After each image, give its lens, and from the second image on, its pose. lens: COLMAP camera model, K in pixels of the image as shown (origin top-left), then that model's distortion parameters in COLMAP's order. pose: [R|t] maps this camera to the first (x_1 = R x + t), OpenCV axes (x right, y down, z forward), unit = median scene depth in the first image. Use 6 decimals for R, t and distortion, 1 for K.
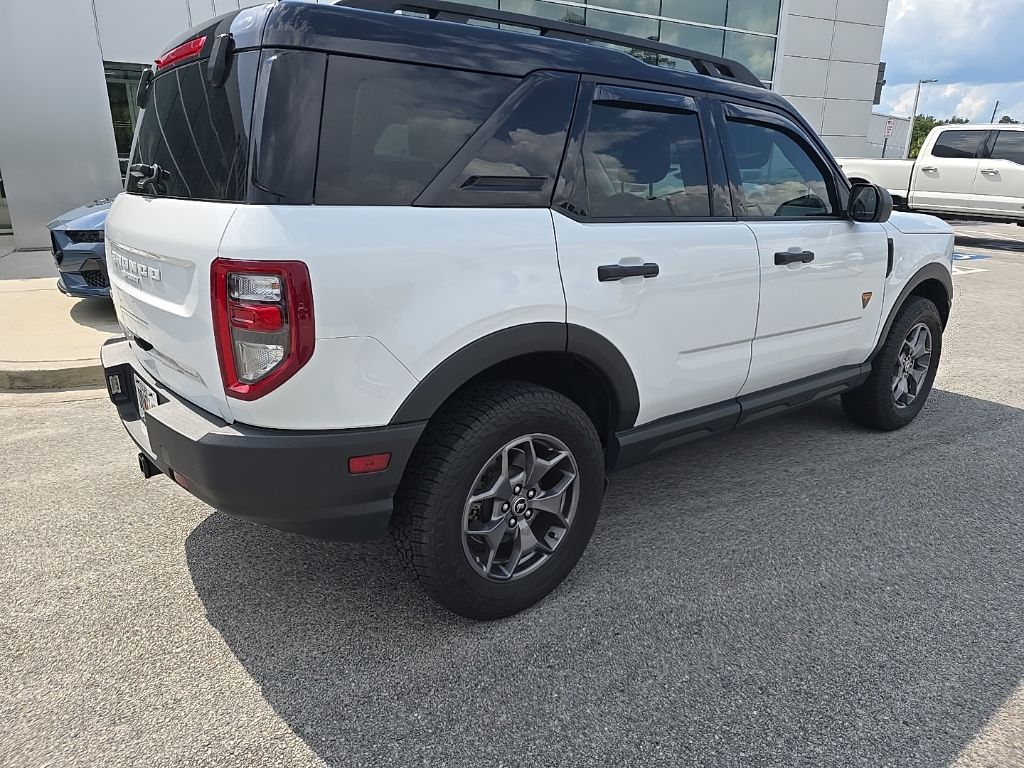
lens RADIAL K [[682.3, 0, 477.5], [0, 682.3, 401.0], [0, 0, 1]] dist [0.103052, -0.089401]
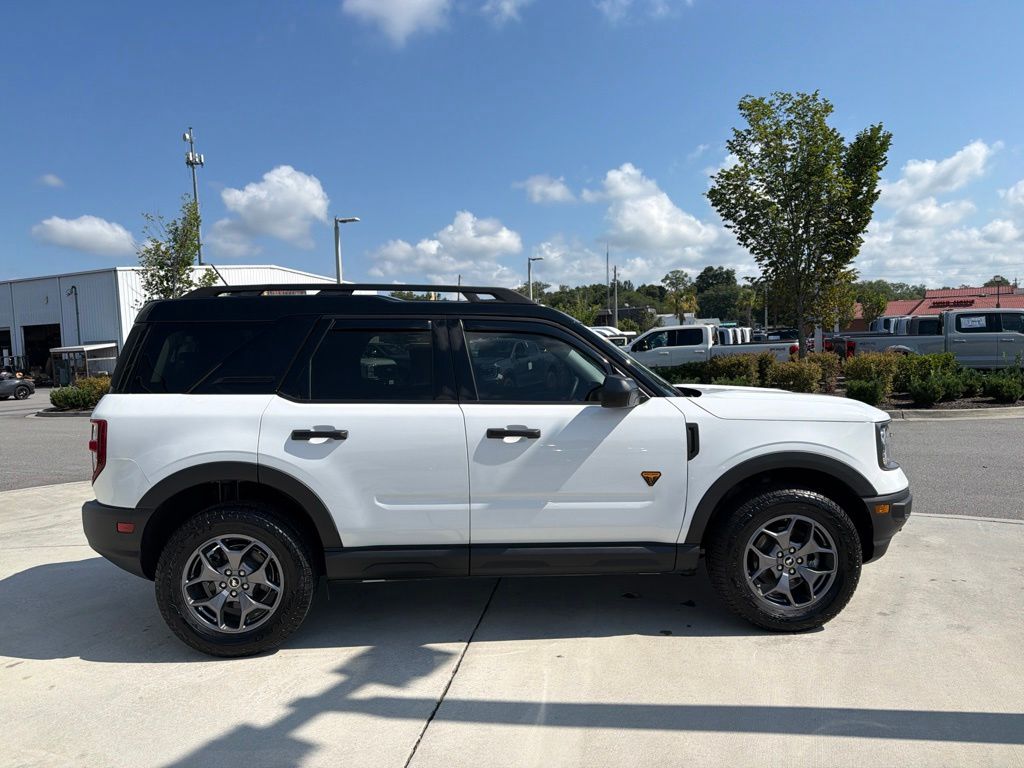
lens RADIAL K [[740.0, 0, 506.7], [0, 740.0, 382.7], [0, 0, 1]] dist [0.042390, -0.038252]
pose [[0.798574, 0.008250, -0.601840, 1.392186], [-0.157571, 0.967899, -0.195812, -0.041288], [0.580905, 0.251203, 0.774240, -0.044746]]
